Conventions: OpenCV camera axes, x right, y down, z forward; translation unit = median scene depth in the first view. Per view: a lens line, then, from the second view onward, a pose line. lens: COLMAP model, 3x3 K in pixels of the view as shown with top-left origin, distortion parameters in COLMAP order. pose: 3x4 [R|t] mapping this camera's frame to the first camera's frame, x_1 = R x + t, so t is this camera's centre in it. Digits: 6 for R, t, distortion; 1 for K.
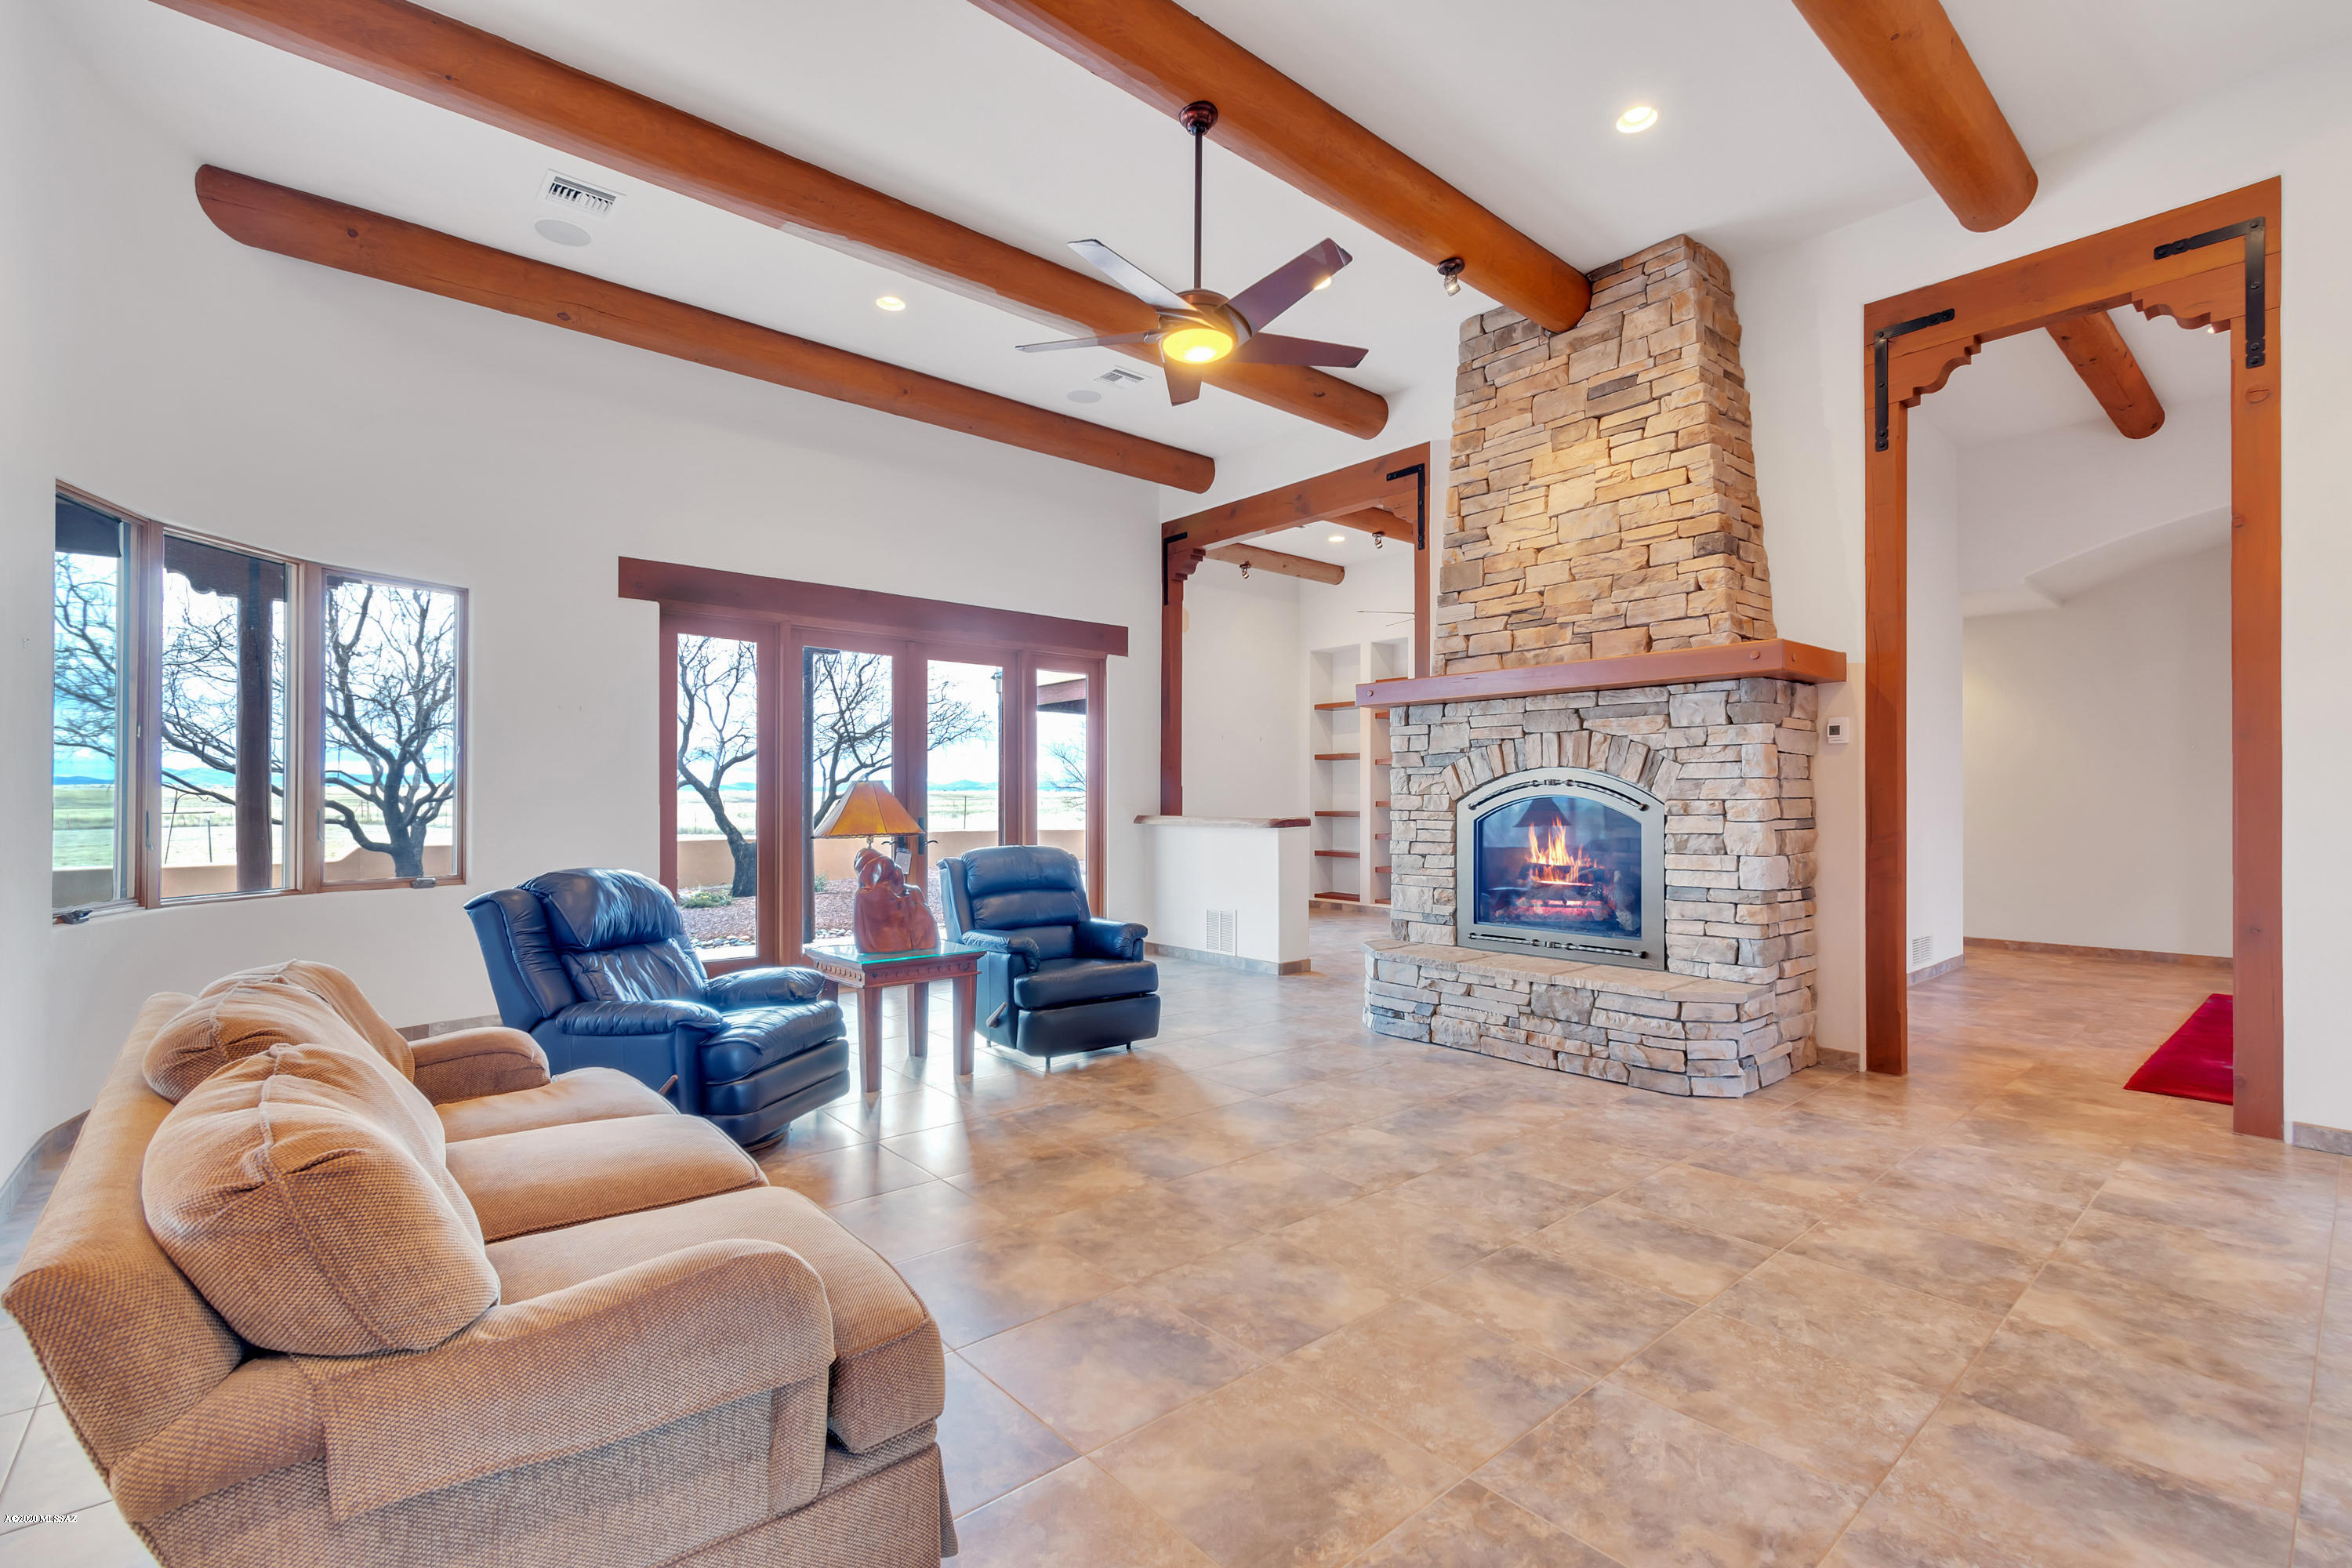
lens RADIAL K [[1048.2, 0, 1193.1], [0, 1048.2, 800.6], [0, 0, 1]] dist [0.005922, -0.002924]
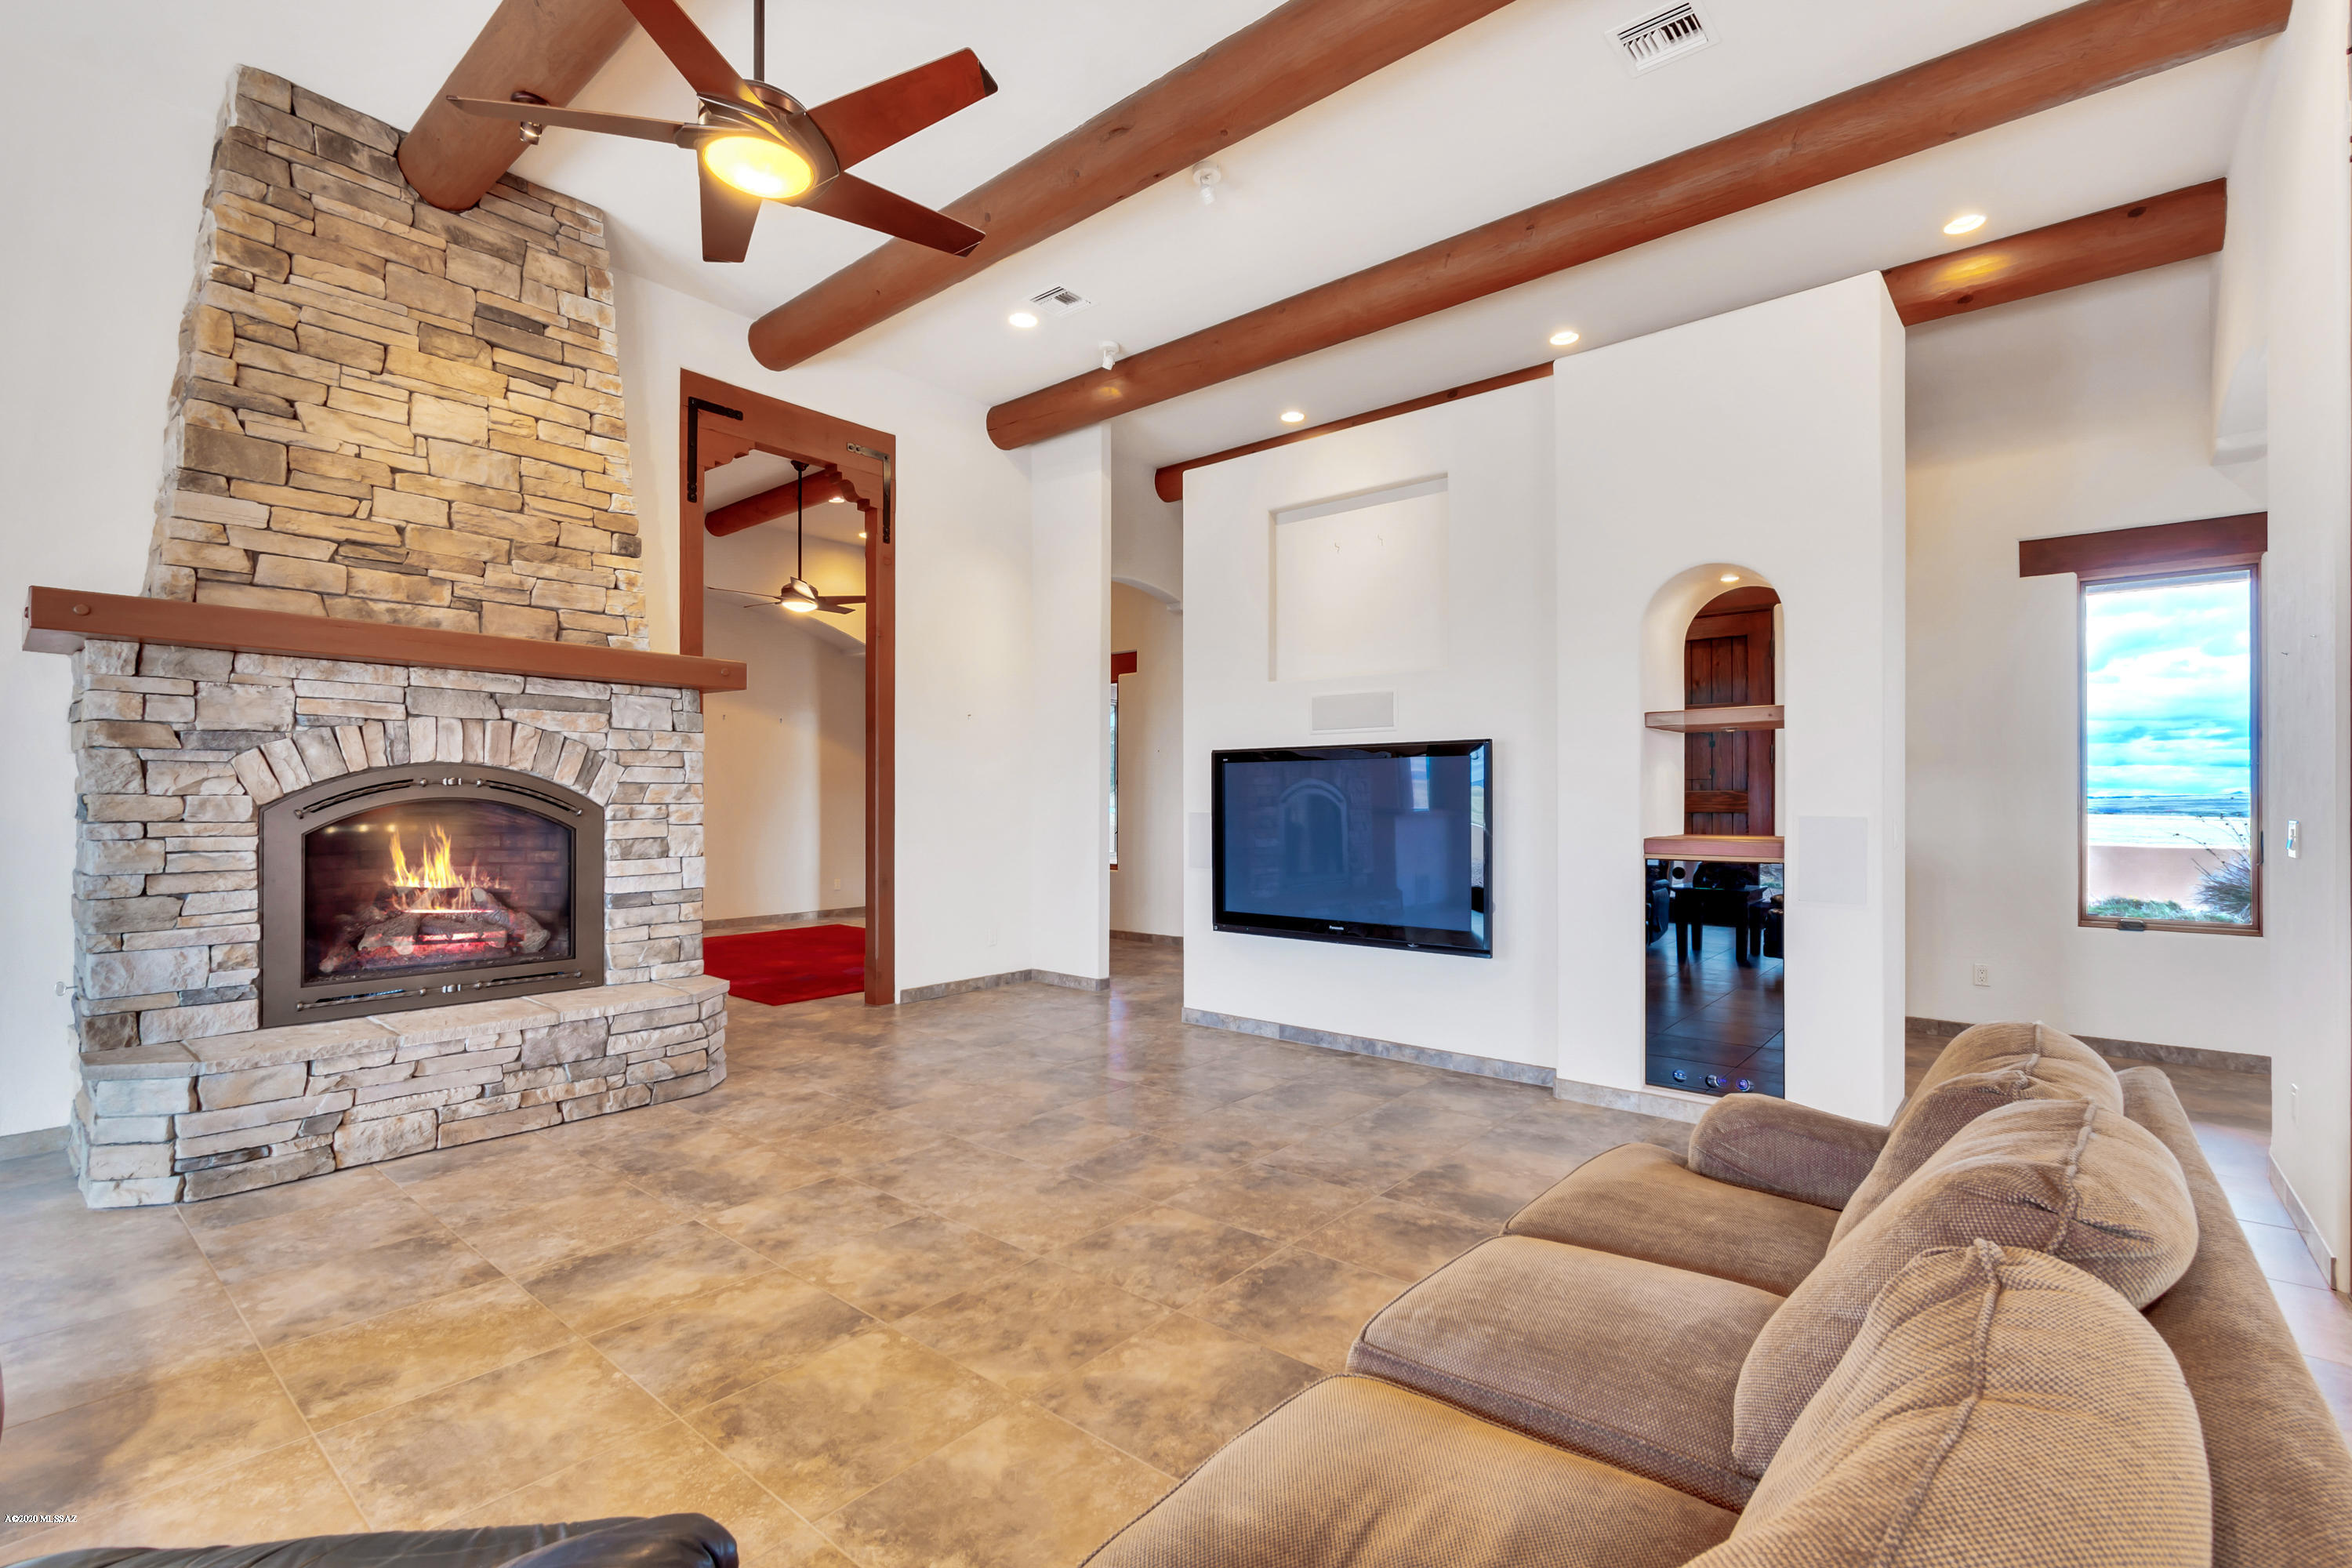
lens RADIAL K [[1048.2, 0, 1183.1], [0, 1048.2, 799.4], [0, 0, 1]] dist [0.005922, -0.002924]
pose [[-0.152808, -0.004061, 0.988247, -0.565655], [-0.008696, 0.999958, 0.002764, -0.012042], [-0.988218, -0.008171, -0.152837, 0.628282]]
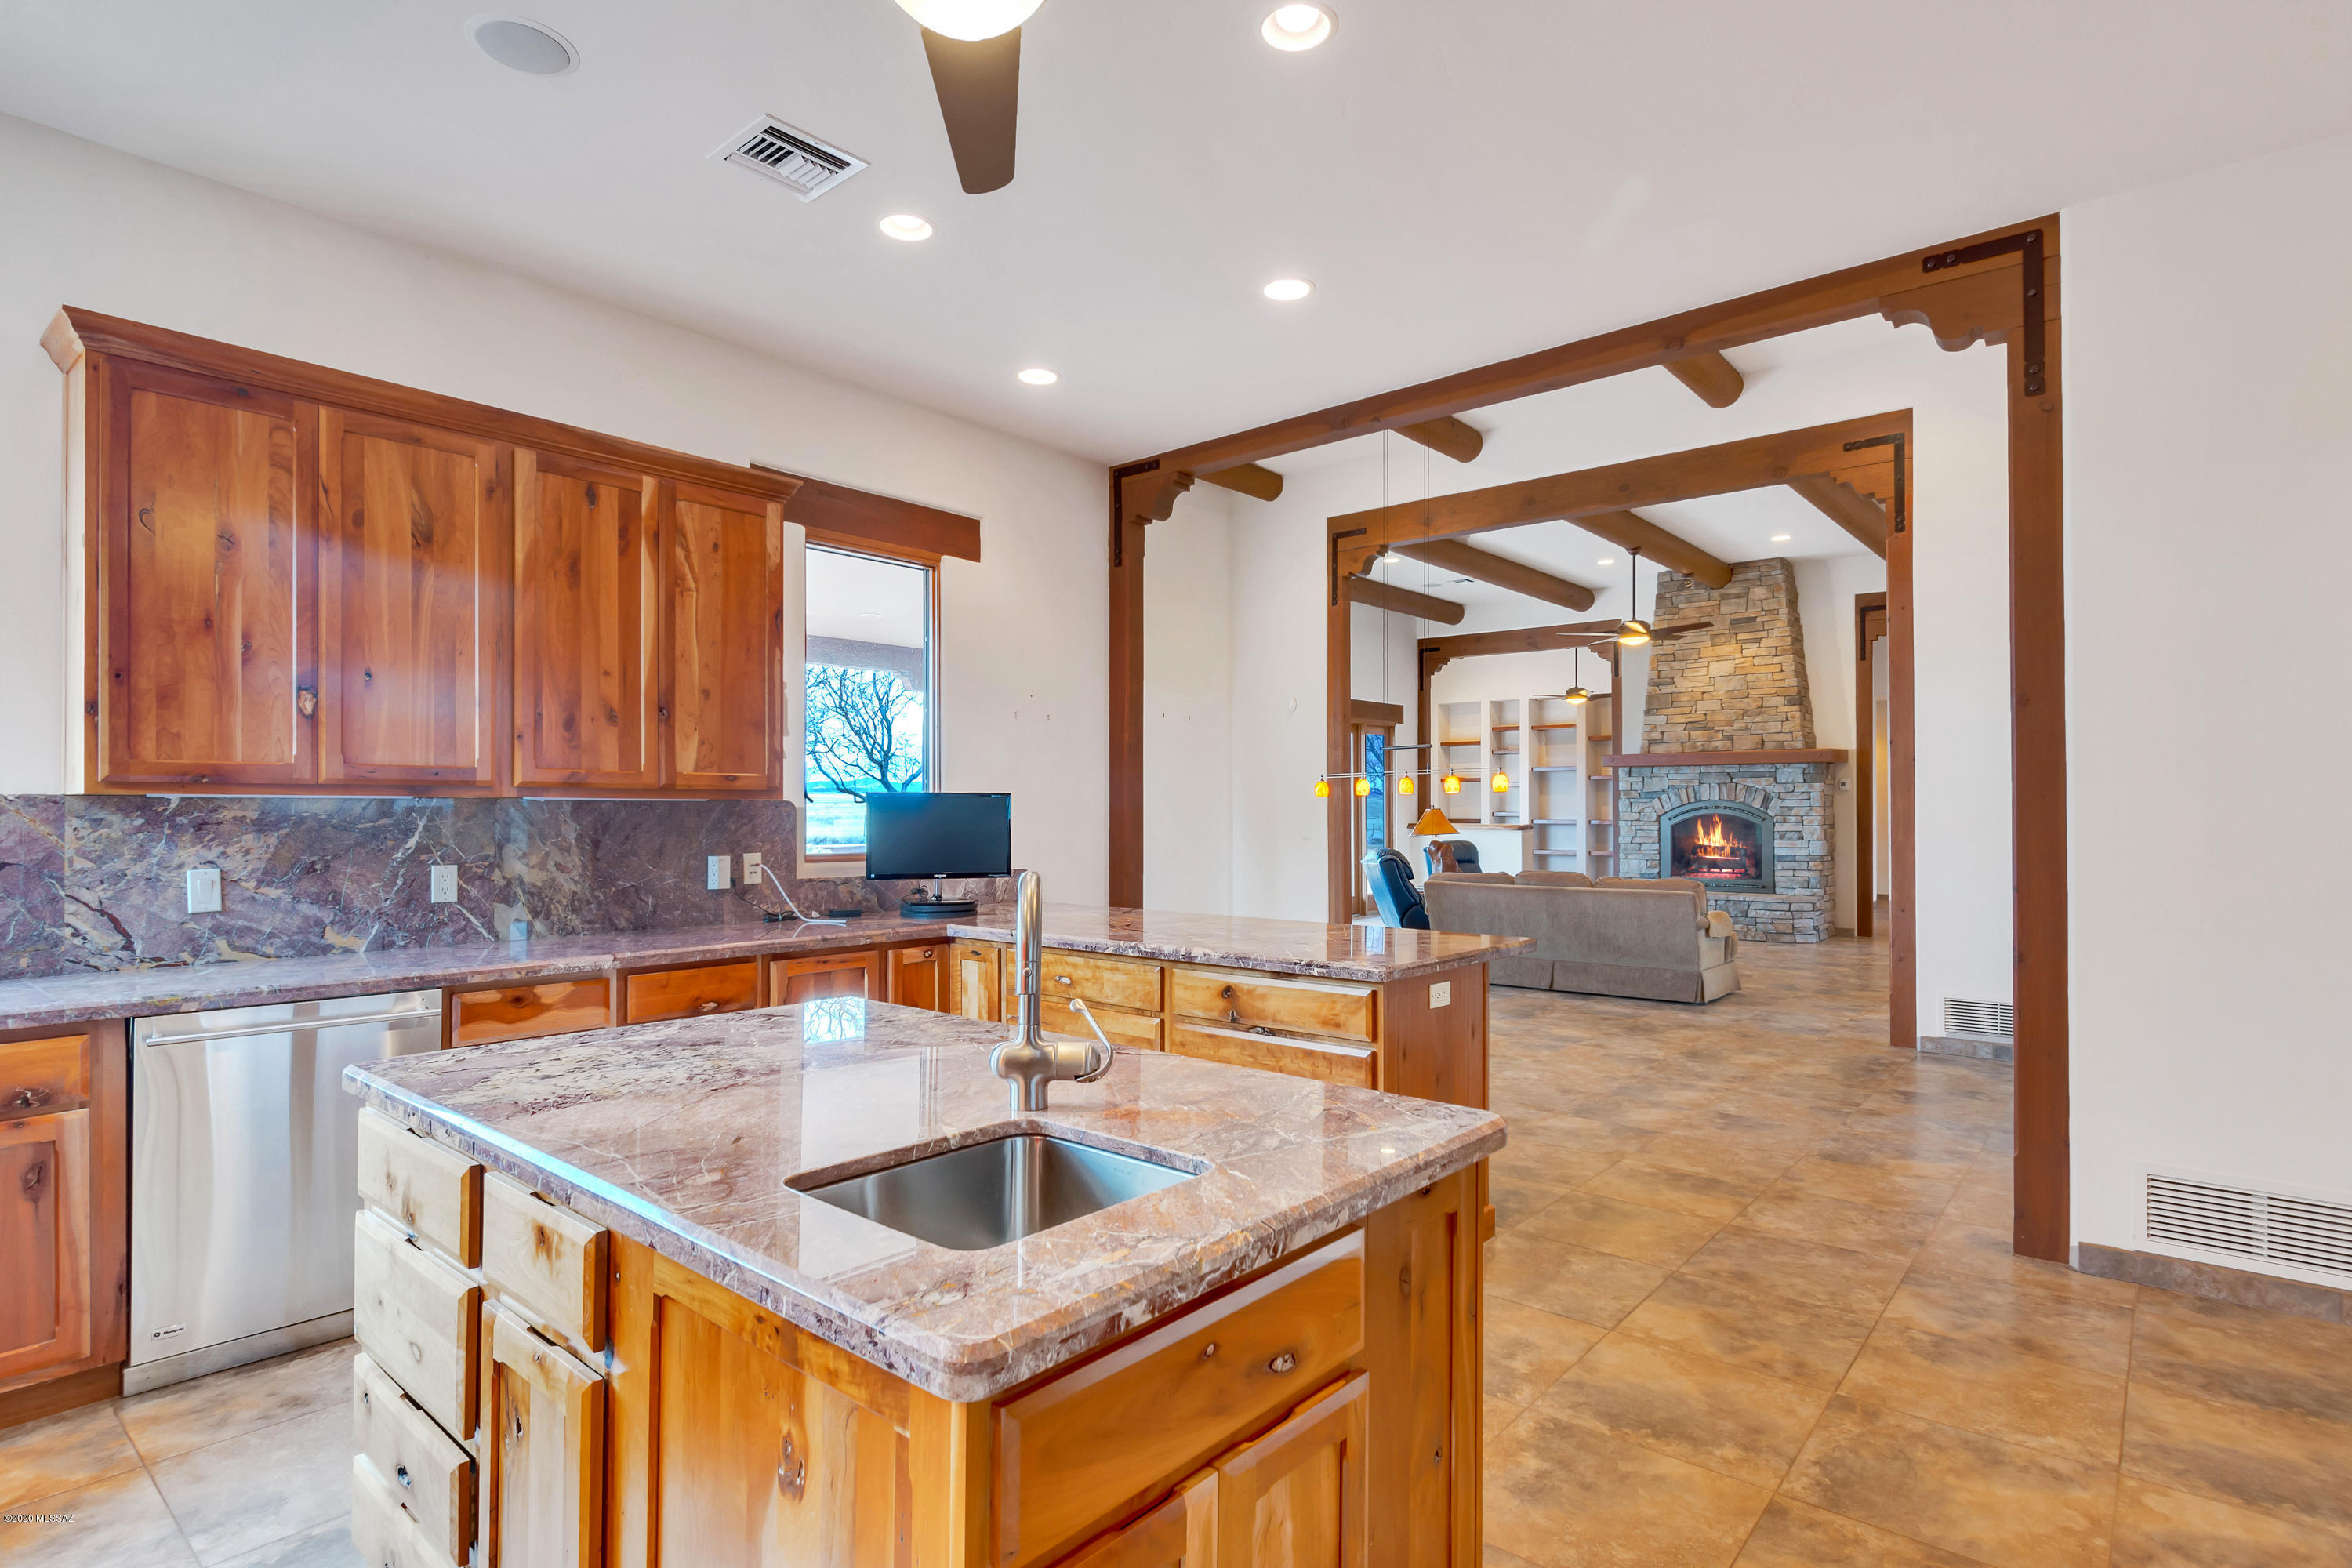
lens RADIAL K [[1181.9, 0, 1191.0], [0, 1181.9, 803.6], [0, 0, 1]] dist [-0.003417, -0.000389]
pose [[0.988544, -0.002804, 0.150907, -1.133857], [0.002776, 0.999996, 0.000396, -0.030668], [-0.150908, 0.000028, 0.988548, -1.266294]]
